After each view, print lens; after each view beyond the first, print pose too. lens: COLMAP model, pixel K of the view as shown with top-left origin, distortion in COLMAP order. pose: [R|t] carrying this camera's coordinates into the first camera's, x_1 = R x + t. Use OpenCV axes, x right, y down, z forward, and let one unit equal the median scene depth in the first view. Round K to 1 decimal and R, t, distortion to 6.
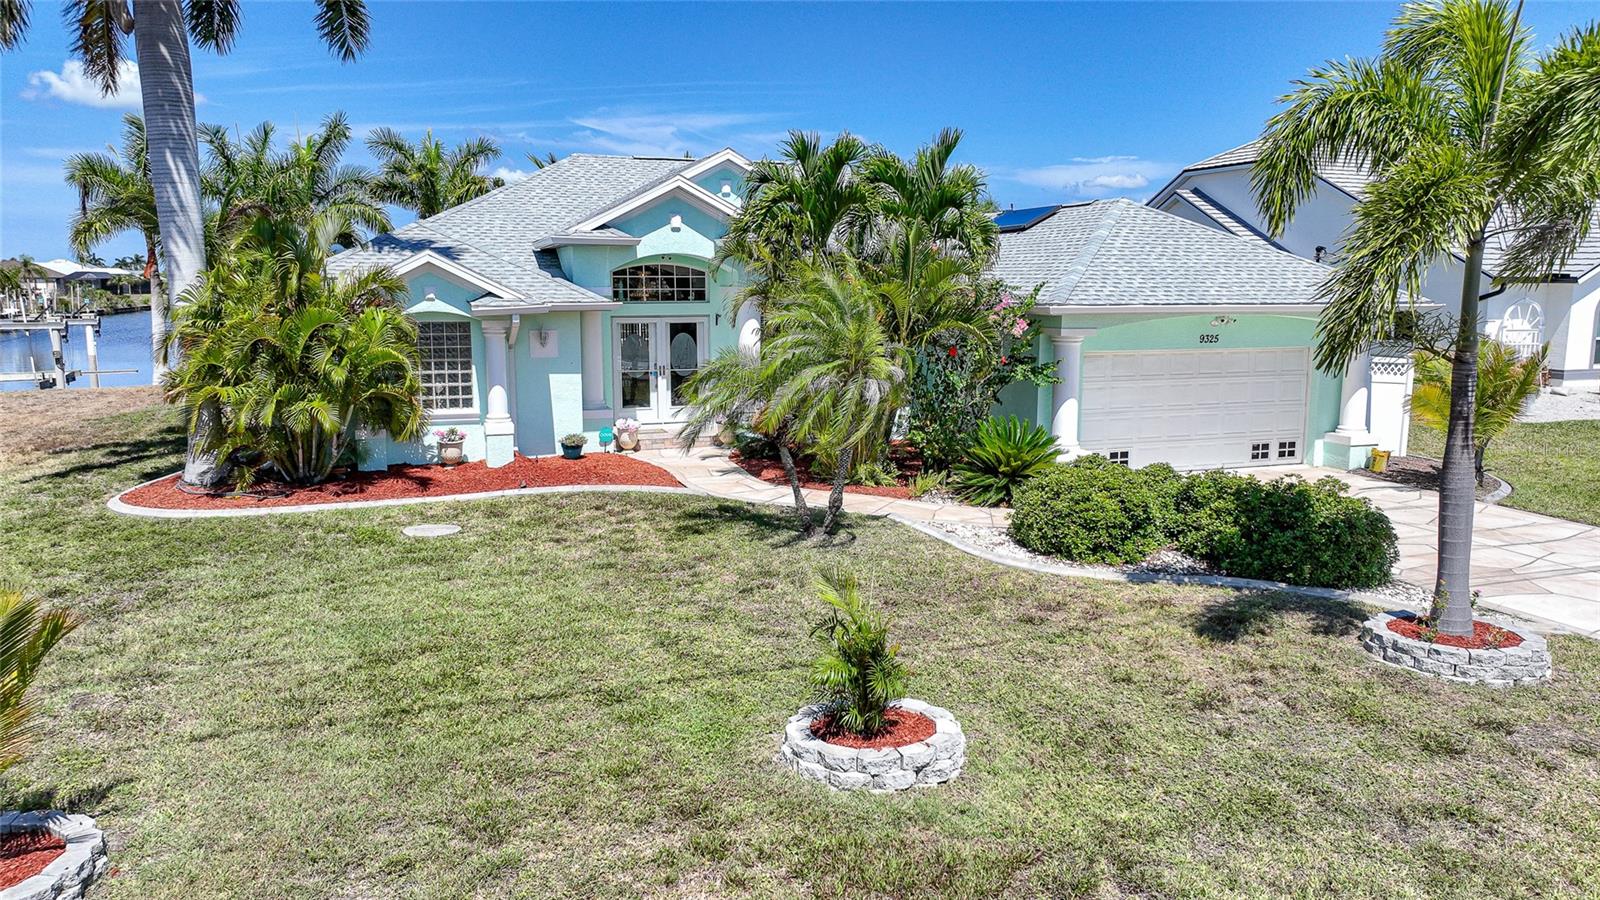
lens RADIAL K [[1123.6, 0, 801.7], [0, 1123.6, 448.8], [0, 0, 1]] dist [-0.009045, 0.026785]
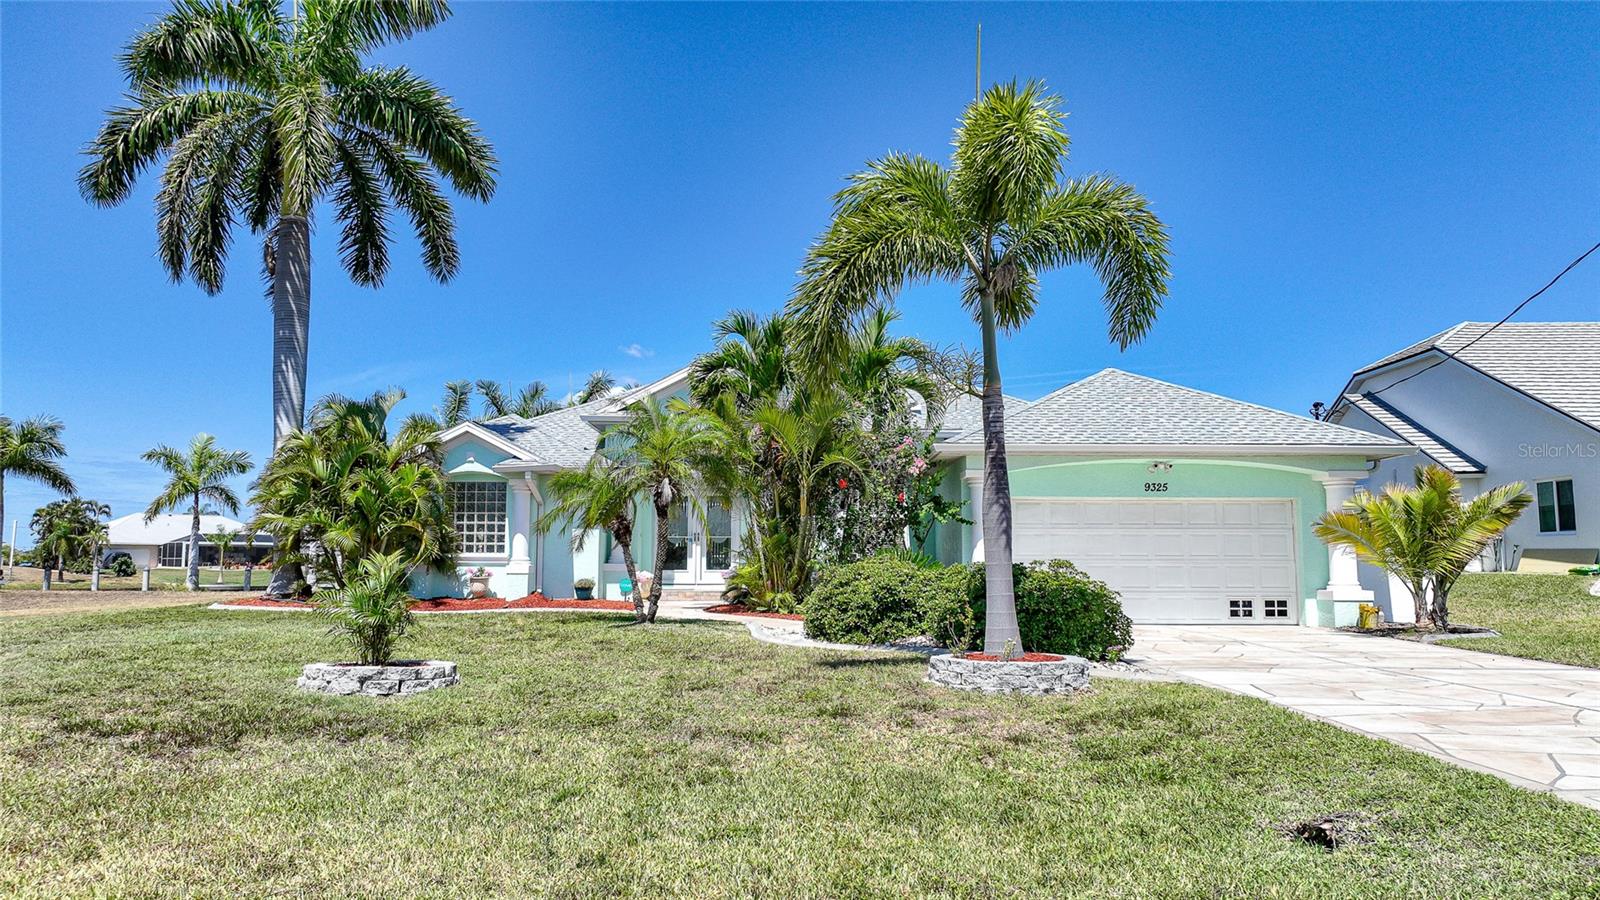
lens RADIAL K [[1123.6, 0, 801.7], [0, 1123.6, 448.8], [0, 0, 1]] dist [-0.009045, 0.026785]
pose [[0.941733, -0.033924, -0.334646, 0.452885], [-0.050803, 0.969142, -0.241211, 0.141347], [0.332503, 0.244157, 0.910950, -0.022993]]
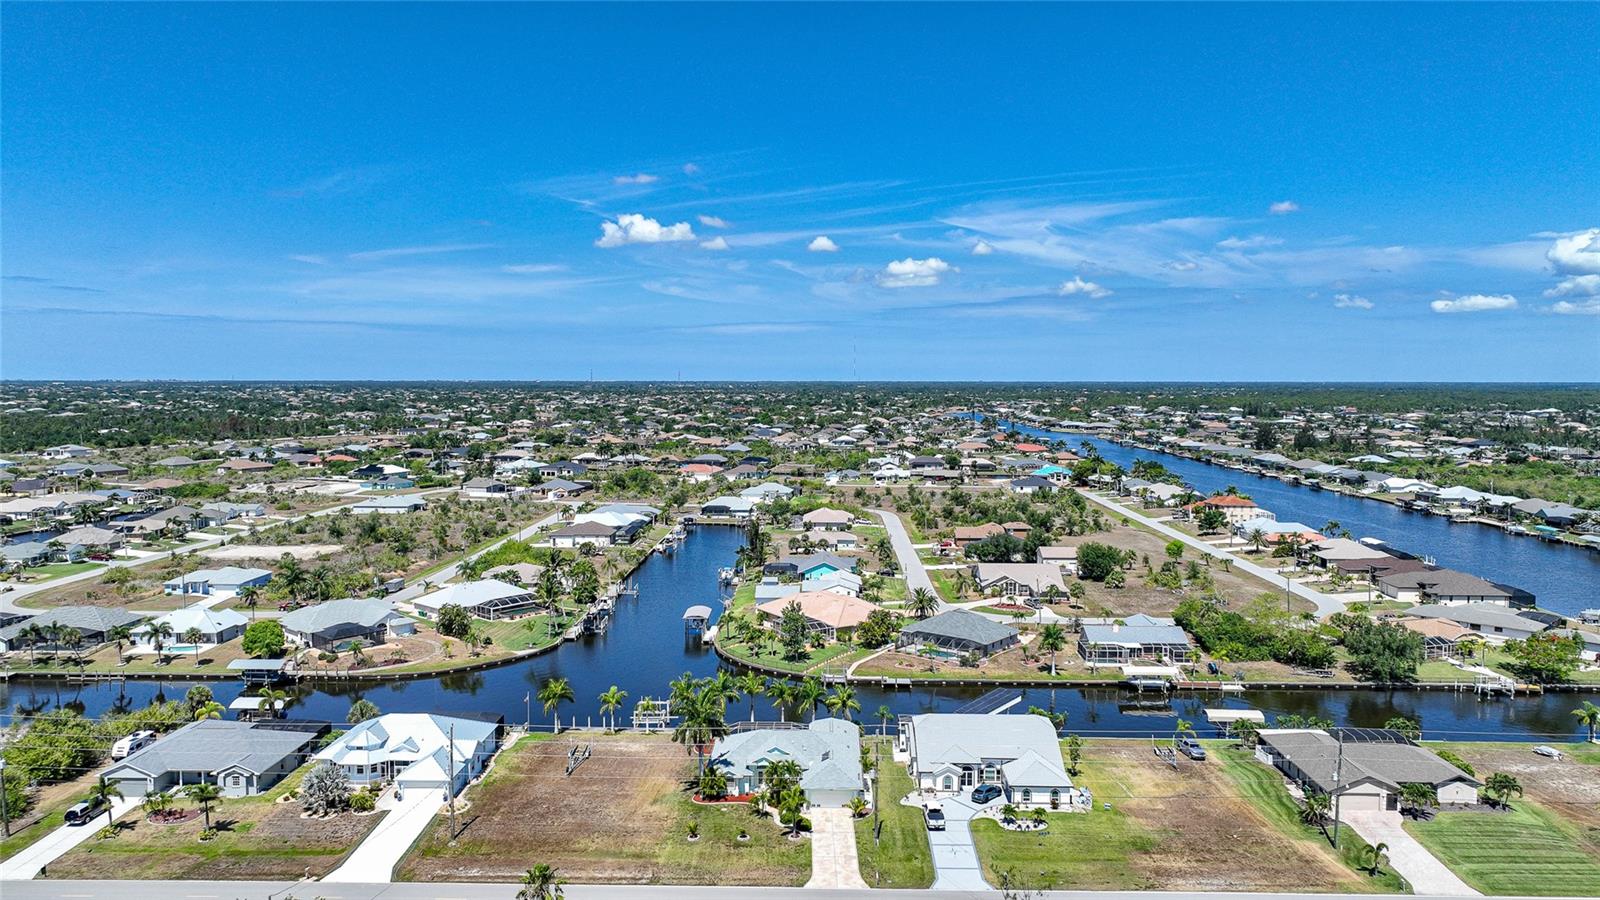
lens RADIAL K [[1123.6, 0, 801.7], [0, 1123.6, 448.8], [0, 0, 1]] dist [-0.009045, 0.026785]
pose [[0.933458, 0.023514, -0.357916, 2.987525], [-0.054228, 0.995631, -0.076021, -1.889066], [0.354565, 0.090371, 0.930654, -6.518689]]
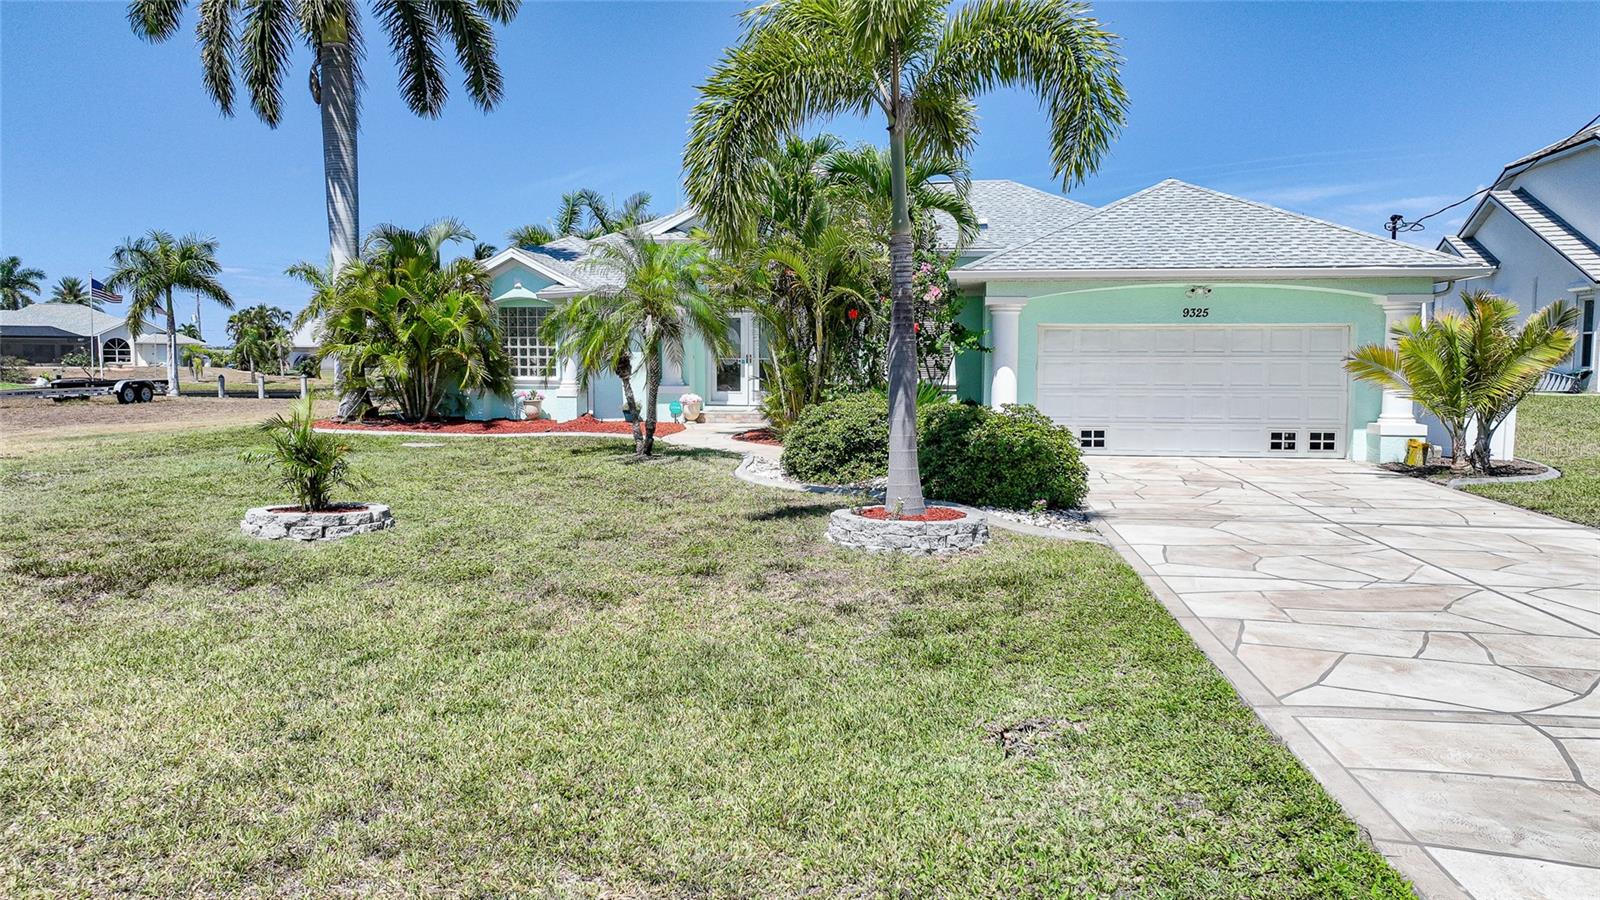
lens RADIAL K [[1123.6, 0, 801.7], [0, 1123.6, 448.8], [0, 0, 1]] dist [-0.009045, 0.026785]
pose [[0.882748, 0.037025, -0.468386, 0.581663], [-0.070735, 0.996001, -0.054580, 0.100397], [0.464492, 0.081312, 0.881837, 0.037035]]
